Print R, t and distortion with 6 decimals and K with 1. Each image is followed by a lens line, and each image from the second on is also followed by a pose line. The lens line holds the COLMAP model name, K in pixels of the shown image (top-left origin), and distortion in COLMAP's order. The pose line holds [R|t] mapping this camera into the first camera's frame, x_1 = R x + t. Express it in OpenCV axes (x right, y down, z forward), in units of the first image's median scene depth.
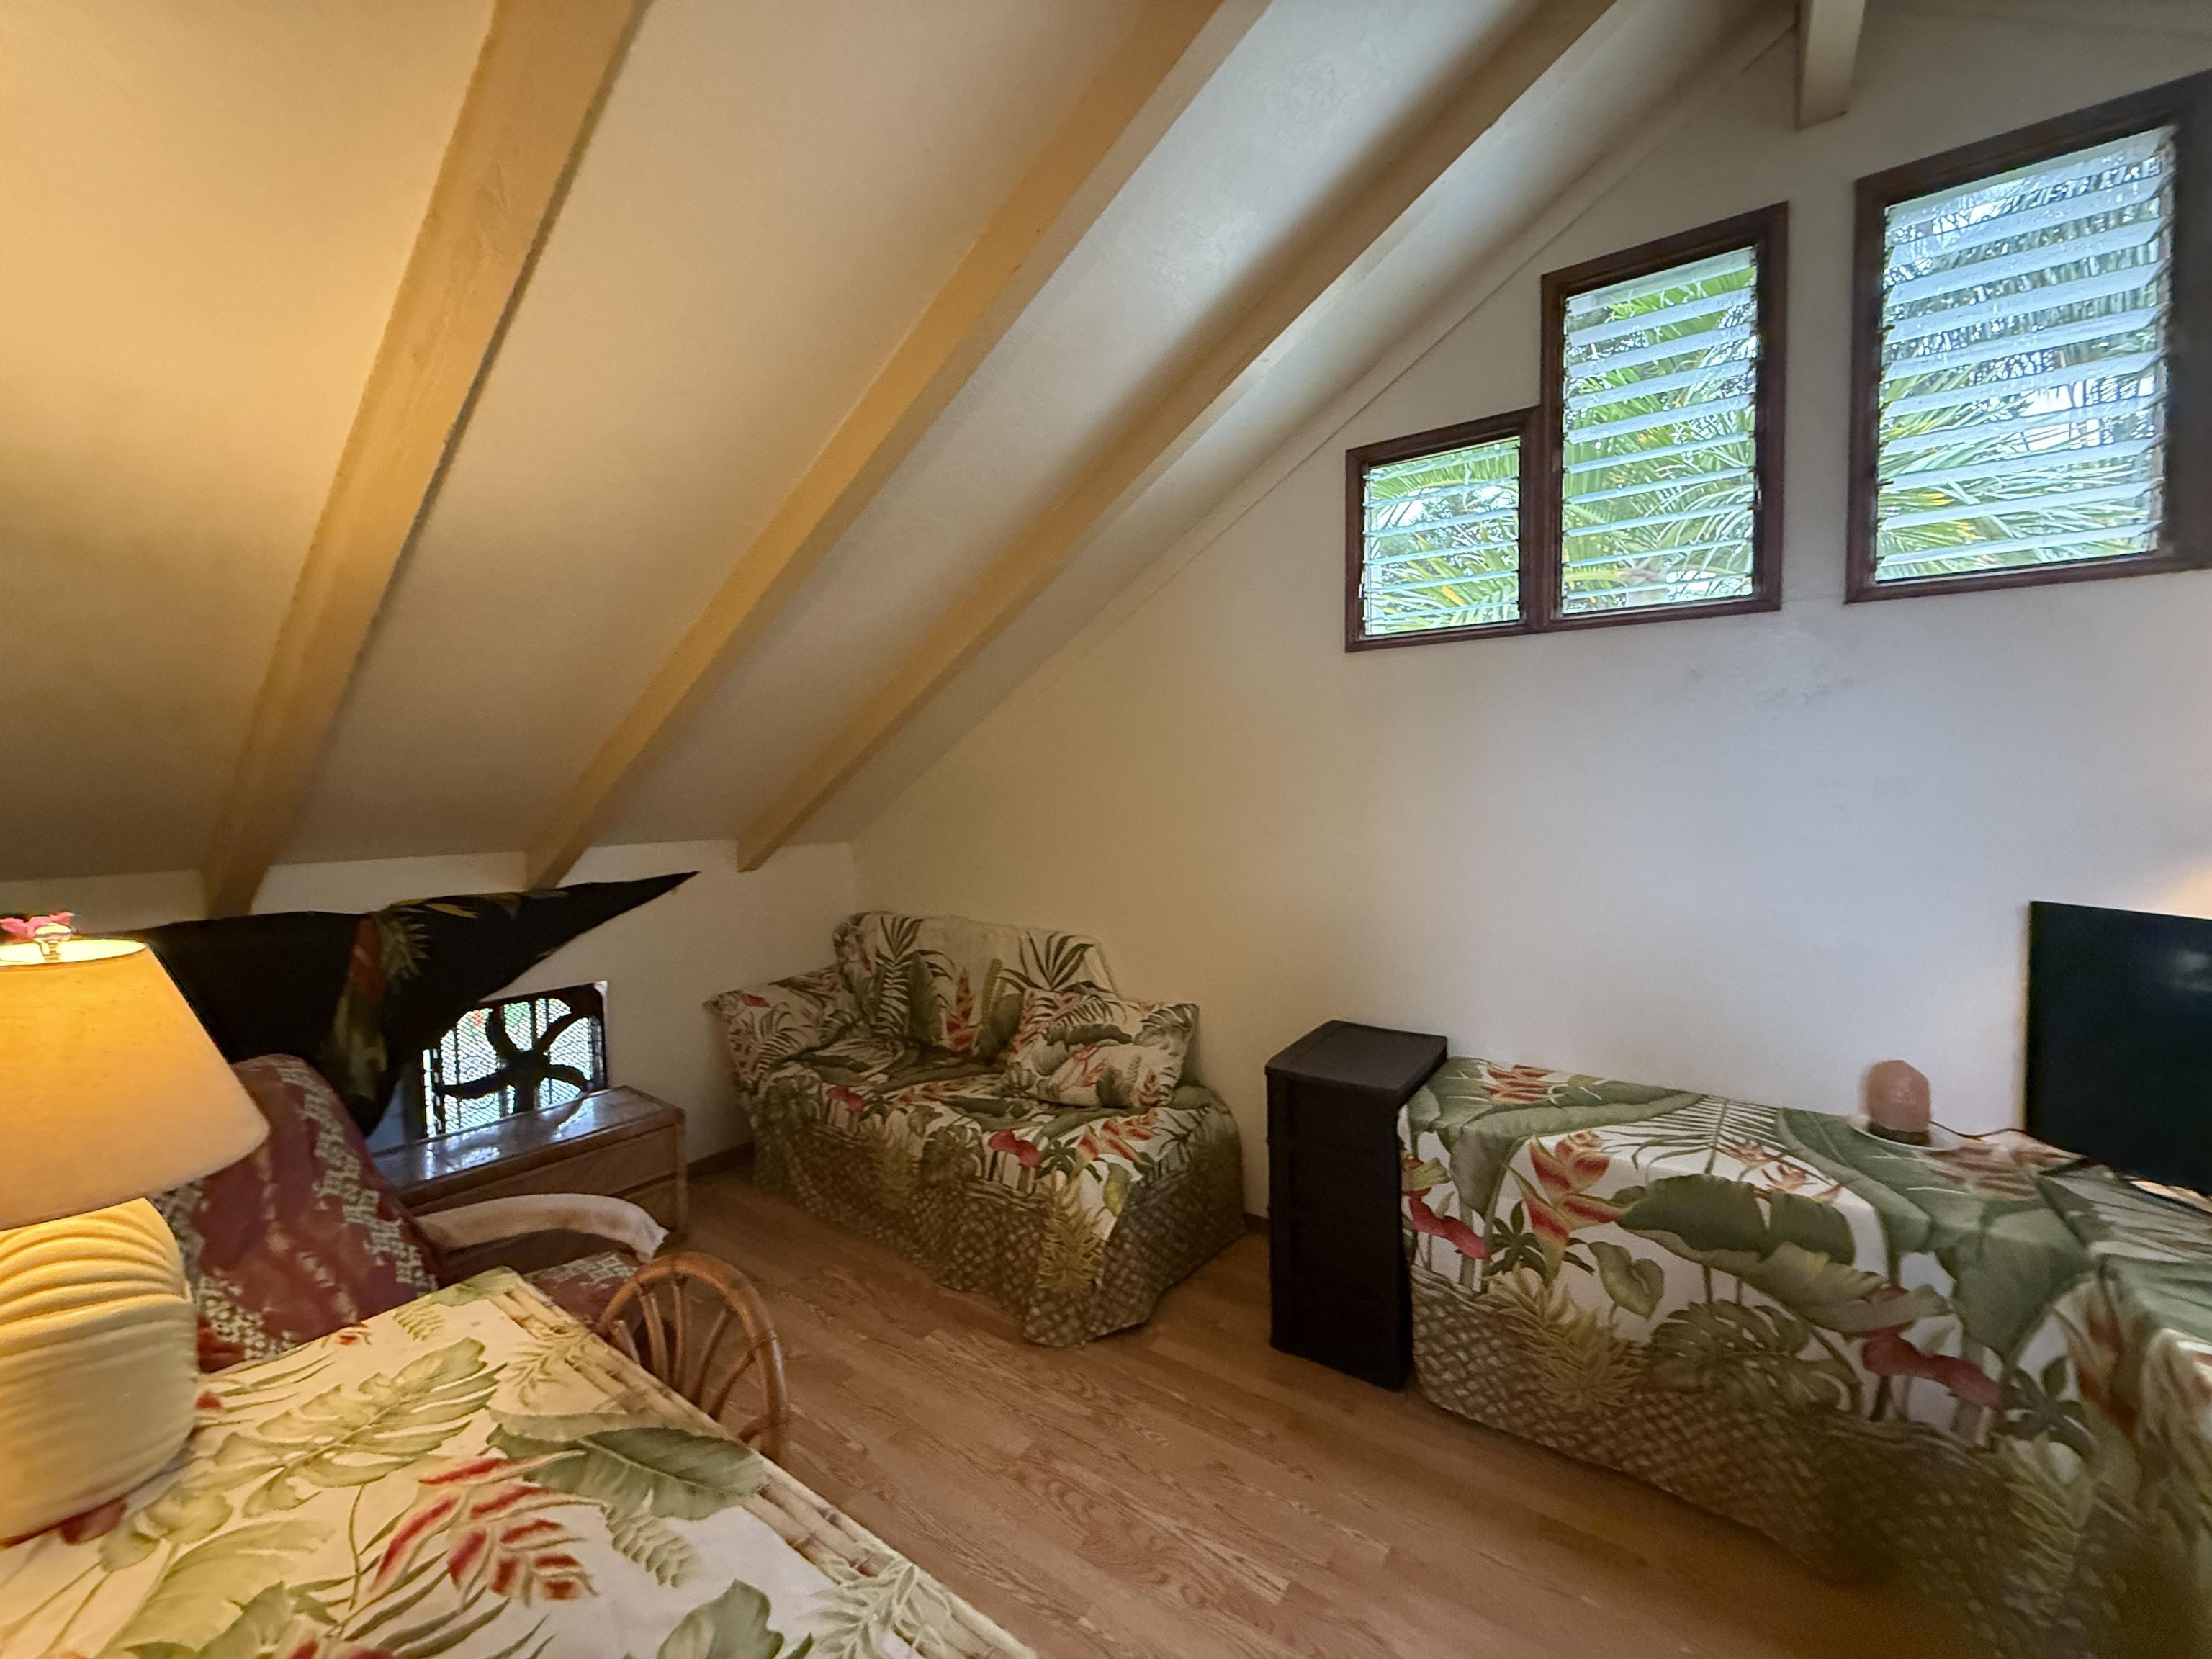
lens RADIAL K [[883.4, 0, 1093.2], [0, 883.4, 826.0], [0, 0, 1]] dist [0.000337, 0.000745]
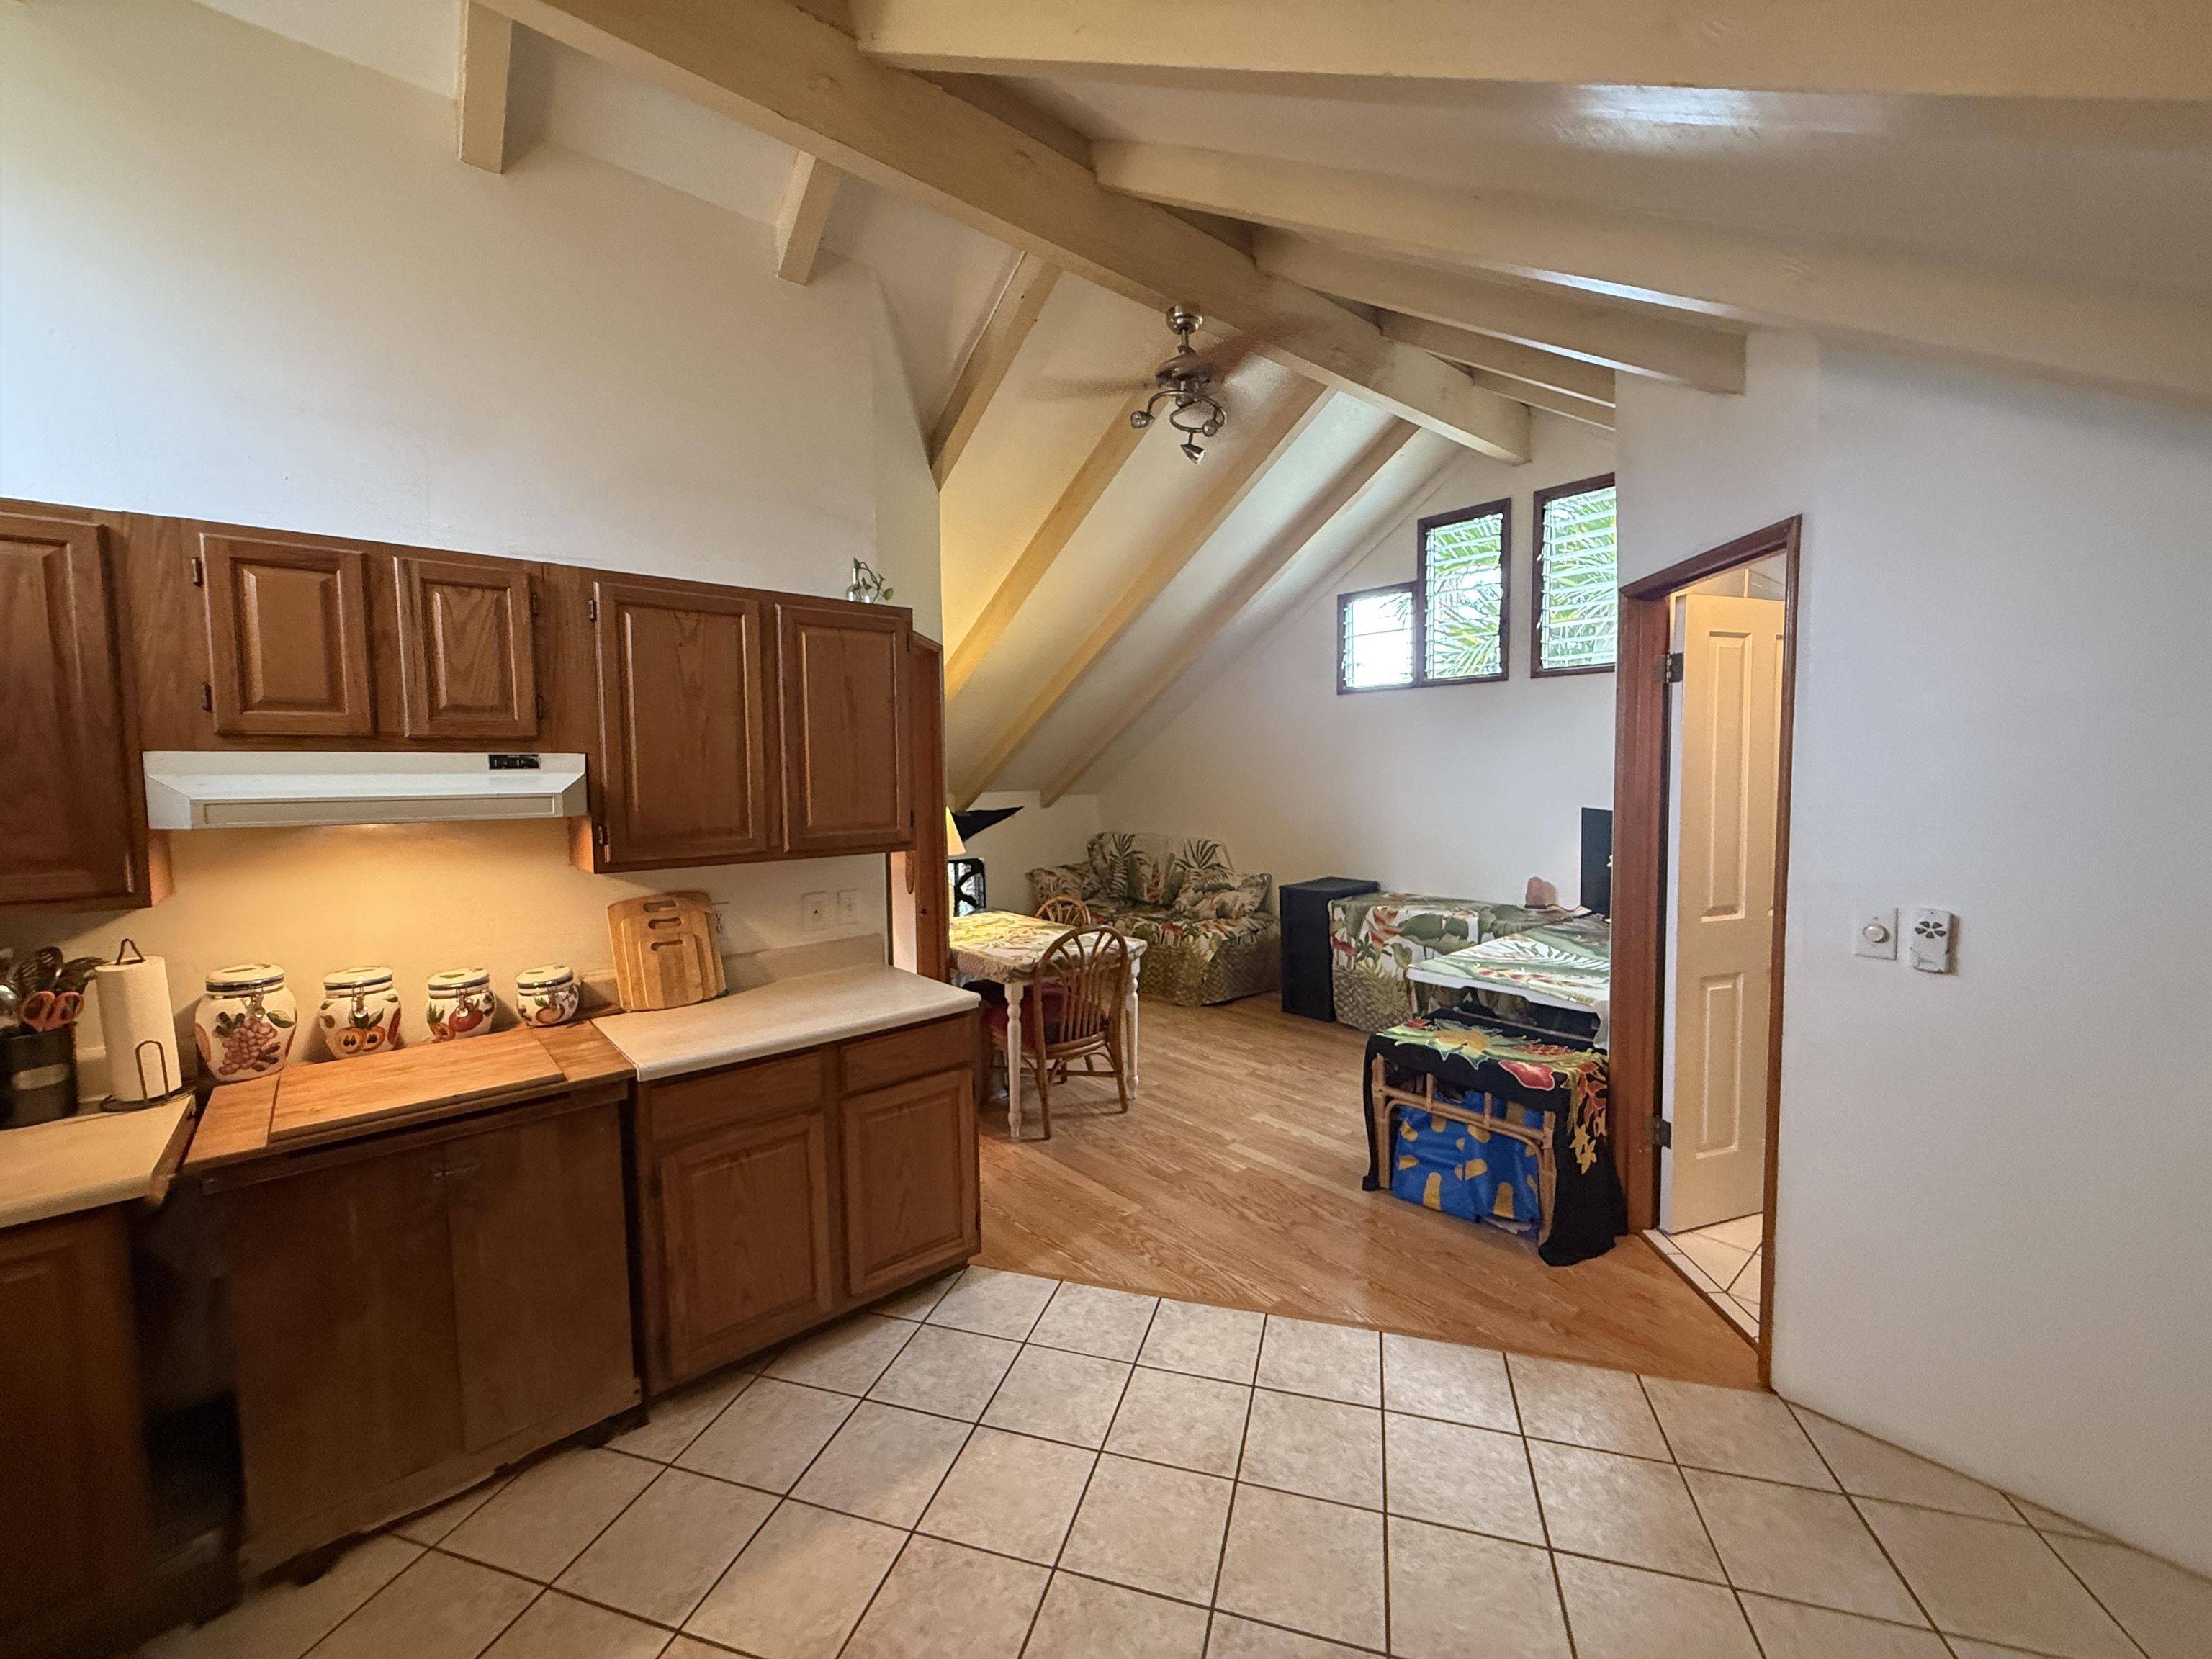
lens RADIAL K [[881.7, 0, 1095.8], [0, 881.7, 827.4], [0, 0, 1]] dist [-0.000188, 0.000209]
pose [[0.967957, 0.010565, -0.250895, 0.286660], [-0.003541, 0.999589, 0.028433, 0.056692], [0.251092, -0.026634, 0.967597, -1.211260]]
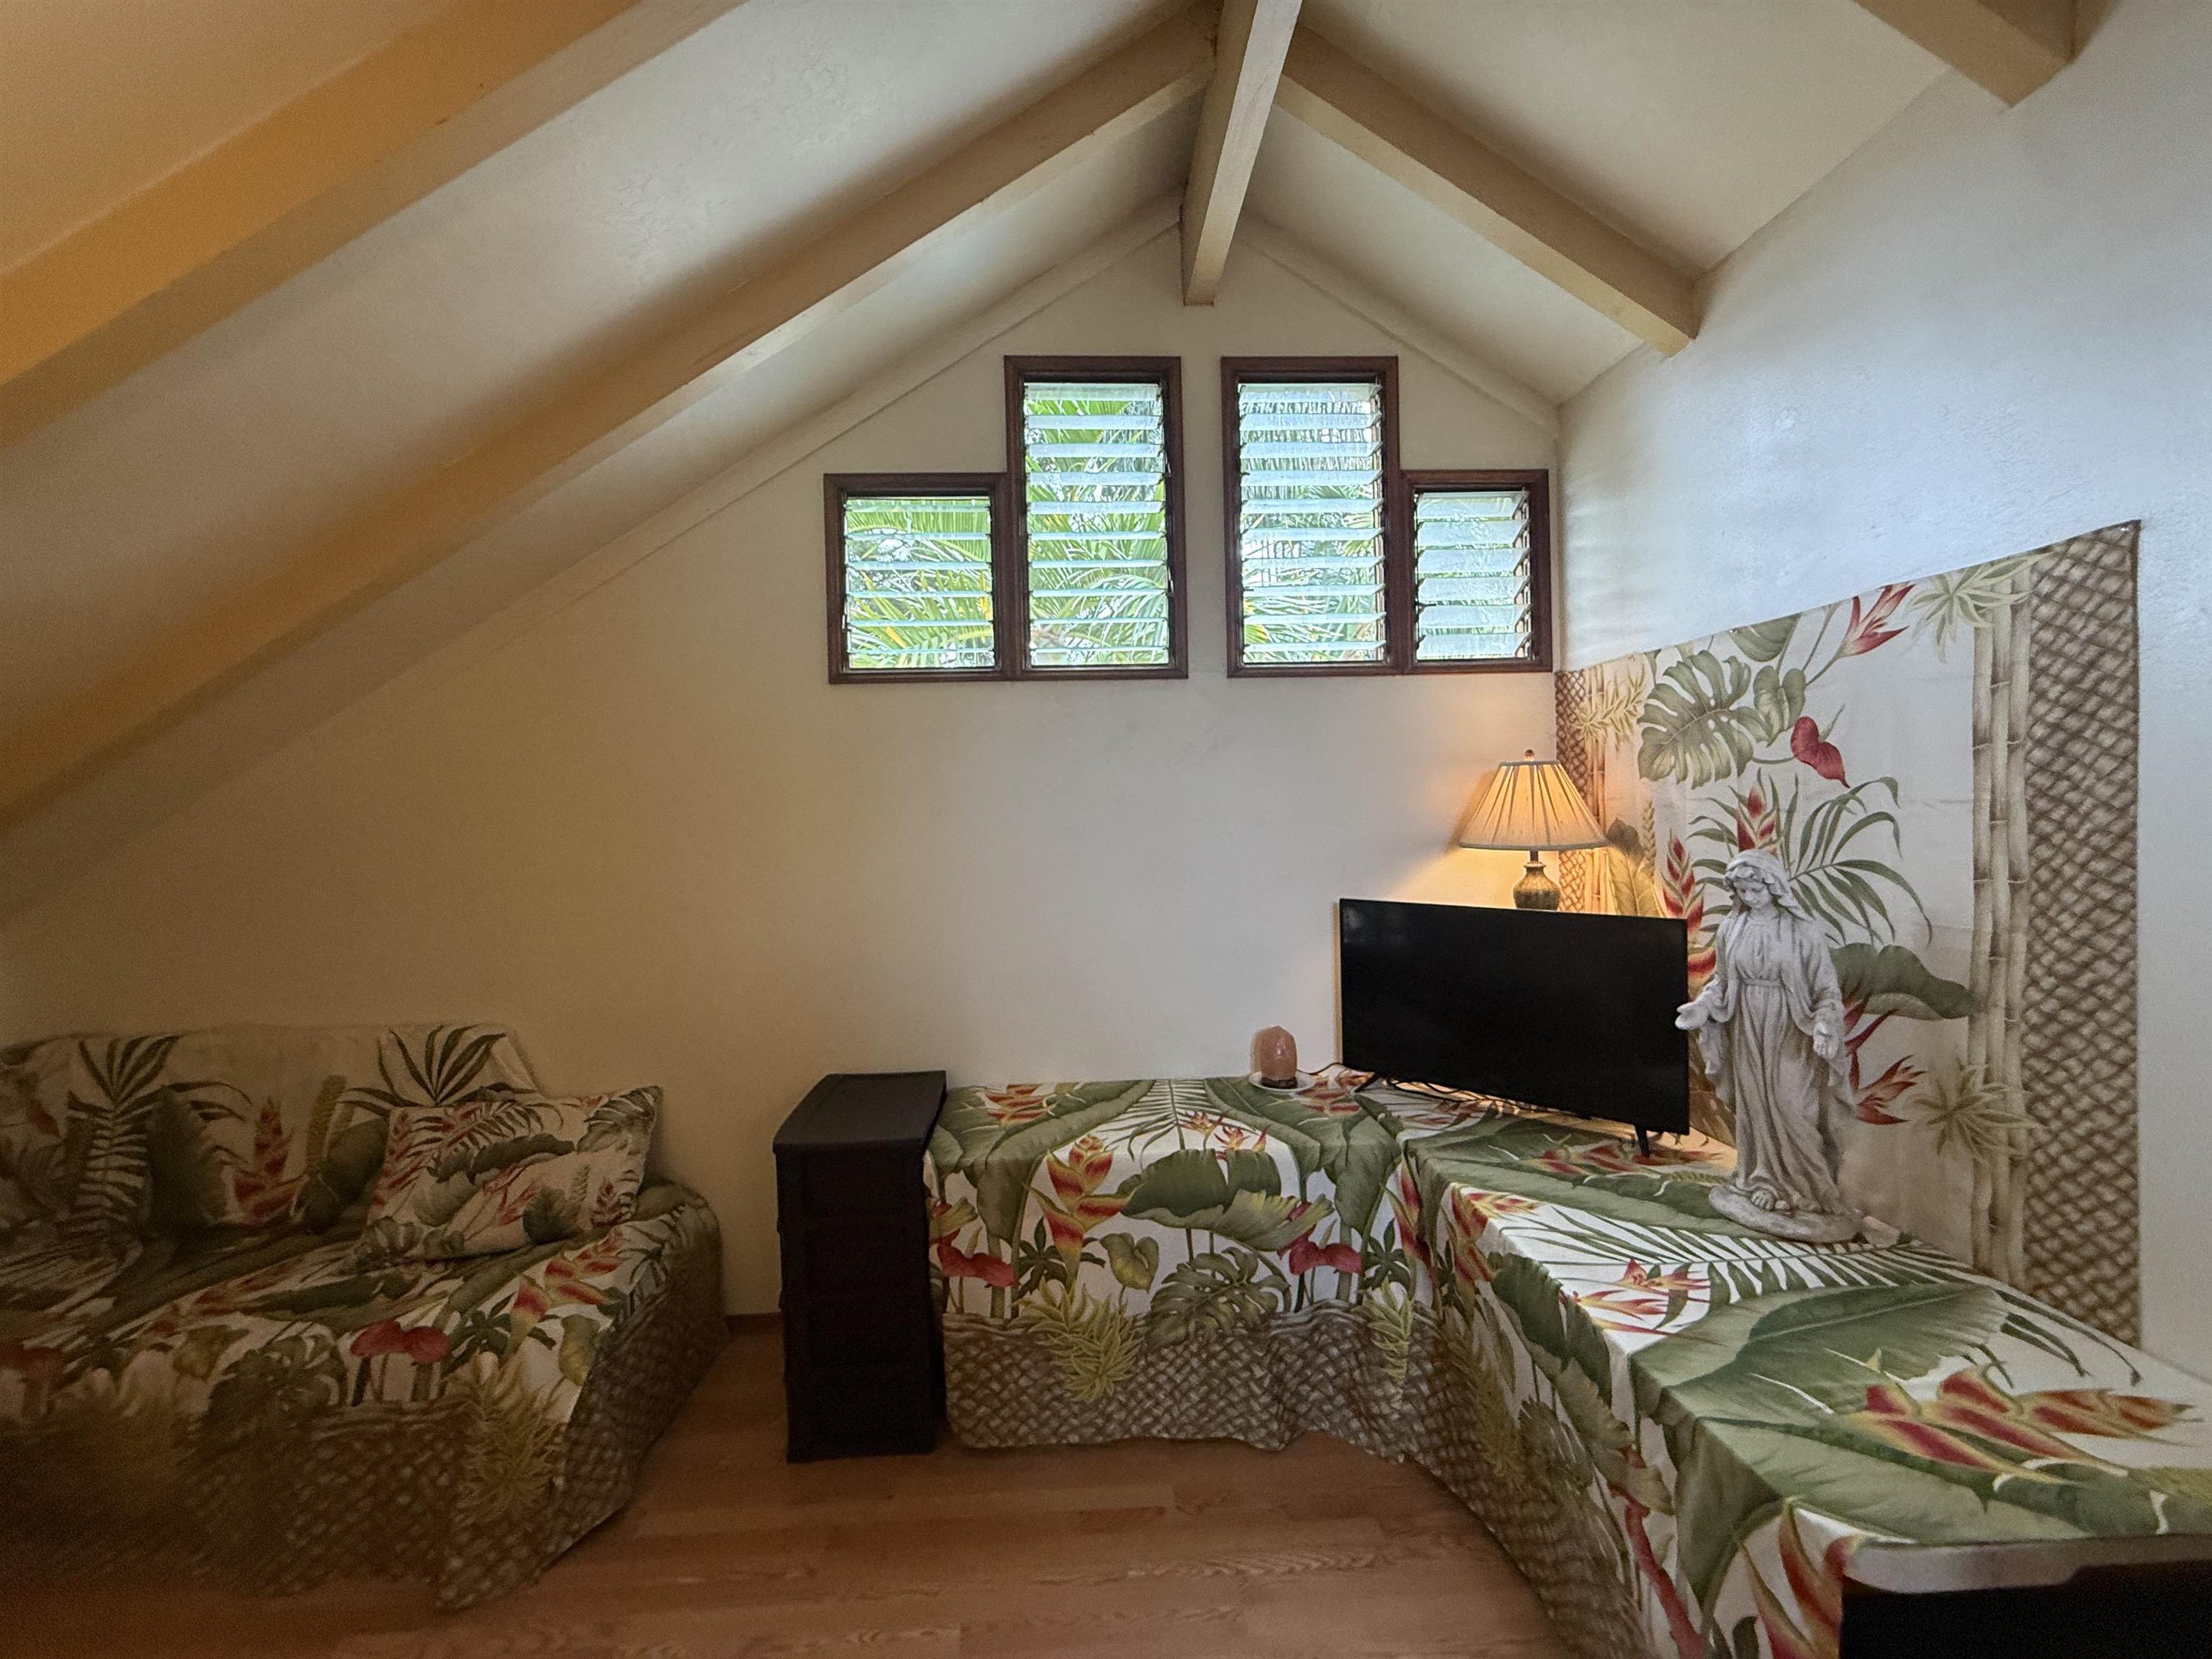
lens RADIAL K [[881.7, 0, 1095.8], [0, 881.7, 827.4], [0, 0, 1]] dist [-0.000188, 0.000209]
pose [[0.789723, -0.019547, 0.613152, -0.079321], [0.041140, 0.998930, -0.021142, -0.011312], [-0.612082, 0.041922, 0.789682, 0.089258]]
